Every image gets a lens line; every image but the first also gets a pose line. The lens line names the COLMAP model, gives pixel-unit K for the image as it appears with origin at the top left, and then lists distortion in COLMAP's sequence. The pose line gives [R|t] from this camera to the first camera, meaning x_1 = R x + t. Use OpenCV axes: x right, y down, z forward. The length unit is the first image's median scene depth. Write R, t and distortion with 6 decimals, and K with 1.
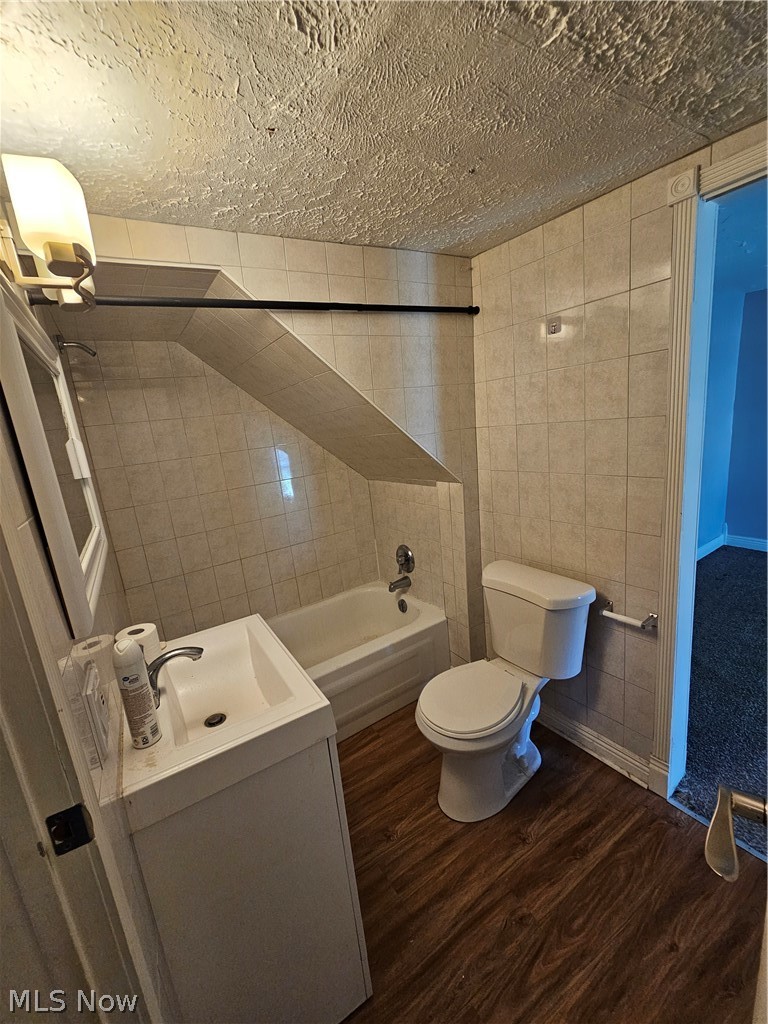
lens RADIAL K [[422.0, 0, 377.4], [0, 422.0, 510.0], [0, 0, 1]] dist [0.001554, -0.001039]
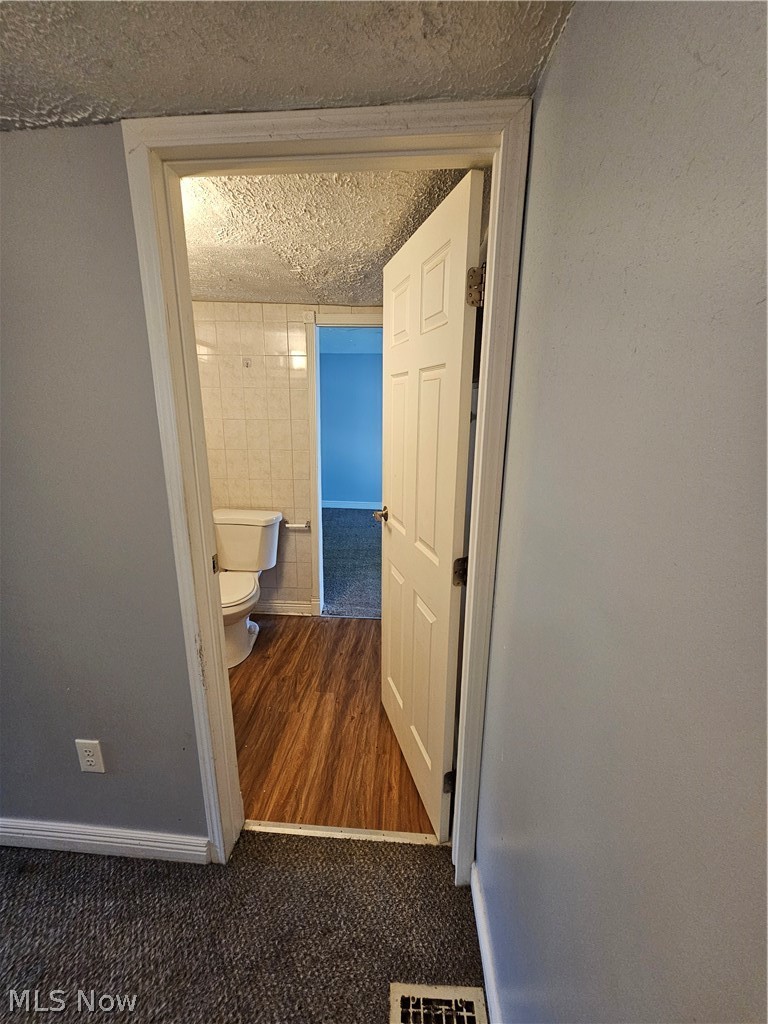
lens RADIAL K [[422.0, 0, 378.4], [0, 422.0, 509.2], [0, 0, 1]] dist [0.001554, -0.001039]
pose [[0.582540, -0.082268, 0.808628, -0.750289], [0.094979, 0.994939, 0.032799, 0.159669], [-0.807234, 0.057696, 0.587405, -0.428107]]
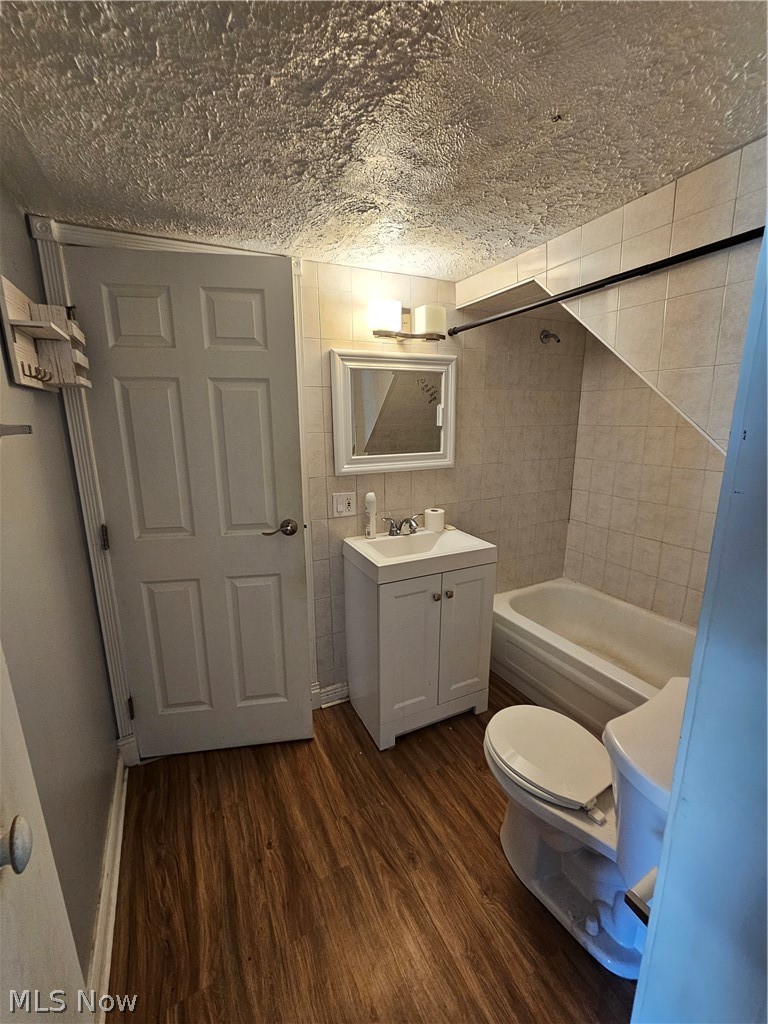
lens RADIAL K [[422.0, 0, 382.6], [0, 422.0, 512.8], [0, 0, 1]] dist [0.001554, -0.001039]
pose [[-0.089802, 0.332522, -0.938810, 0.952123], [-0.188003, 0.920013, 0.343848, -0.239913], [0.978054, 0.207378, -0.020104, 0.636653]]
